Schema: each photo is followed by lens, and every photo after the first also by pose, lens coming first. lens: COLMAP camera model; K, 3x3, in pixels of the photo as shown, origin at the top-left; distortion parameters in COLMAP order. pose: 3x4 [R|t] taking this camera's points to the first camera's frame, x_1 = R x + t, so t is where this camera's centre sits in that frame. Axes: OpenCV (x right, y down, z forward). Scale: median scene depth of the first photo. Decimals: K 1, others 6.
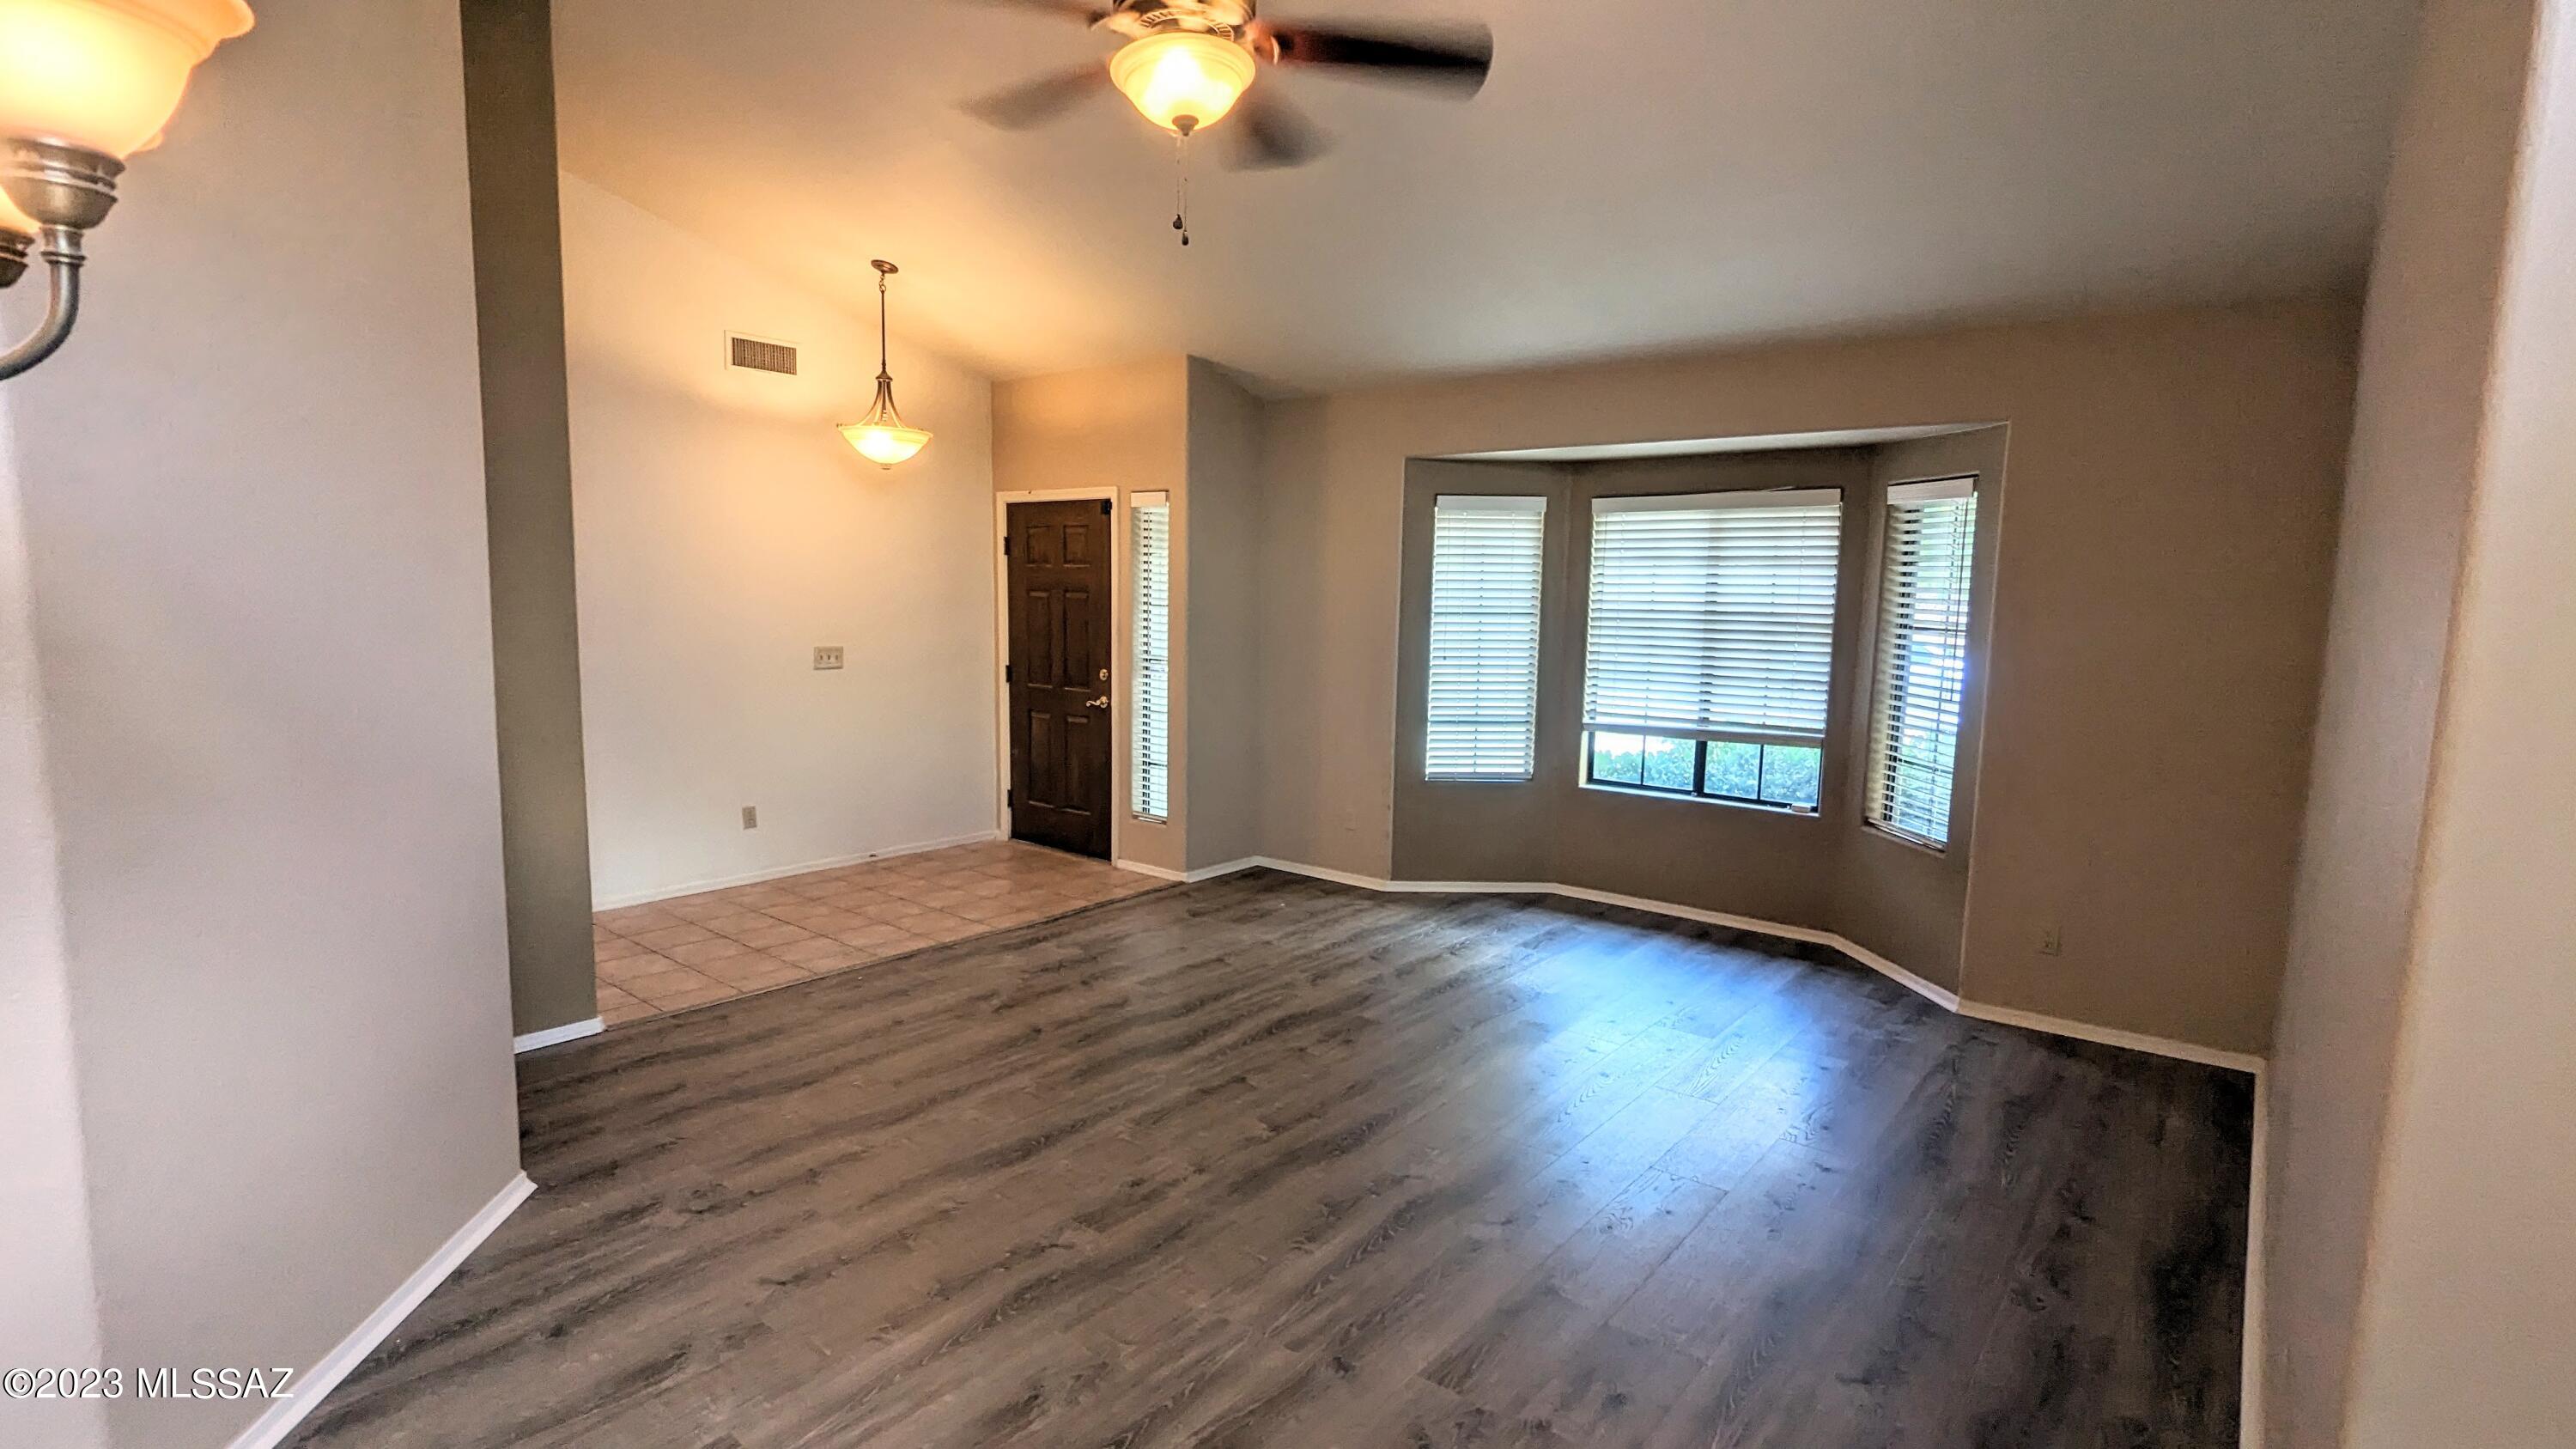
lens RADIAL K [[1214.9, 0, 1275.6], [0, 1214.9, 738.9], [0, 0, 1]] dist [-0.002165, 0.002172]
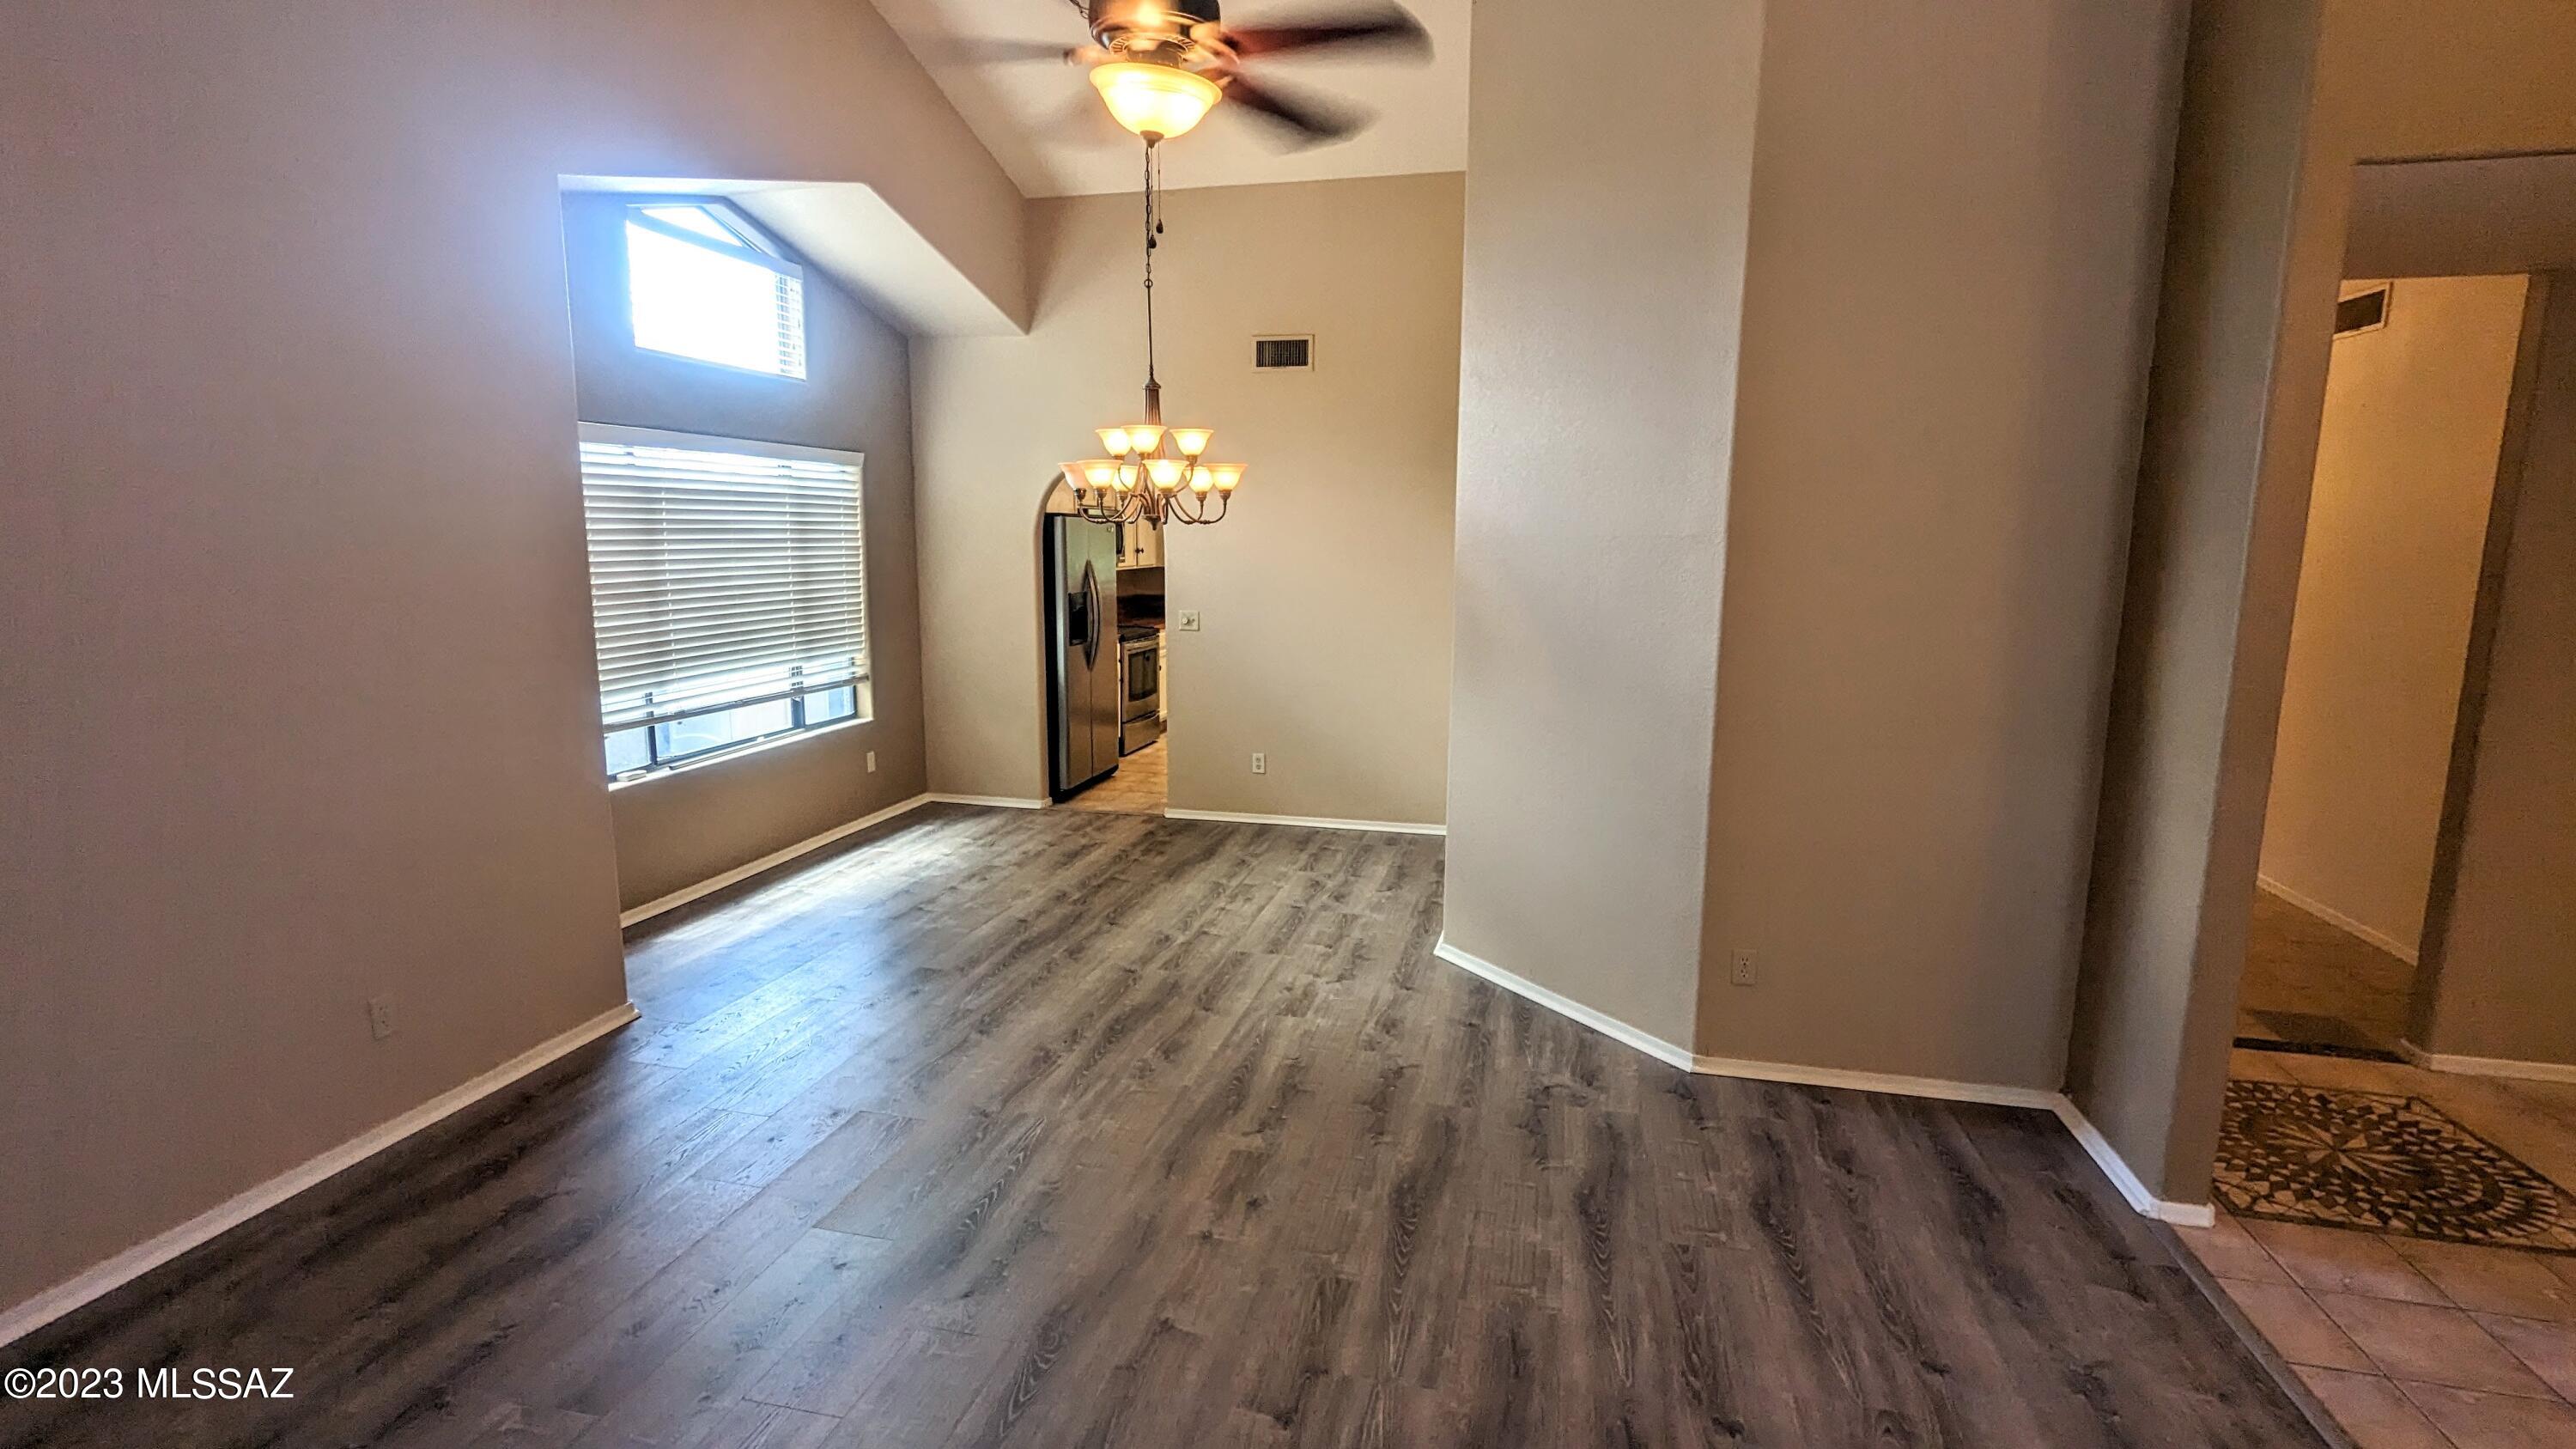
lens RADIAL K [[1214.9, 0, 1276.8], [0, 1214.9, 736.0], [0, 0, 1]] dist [-0.002165, 0.002172]
pose [[-0.899114, 0.042649, -0.435632, 0.168333], [-0.082597, 0.960831, 0.264541, -0.147072], [0.429851, 0.273834, -0.860374, 1.102379]]
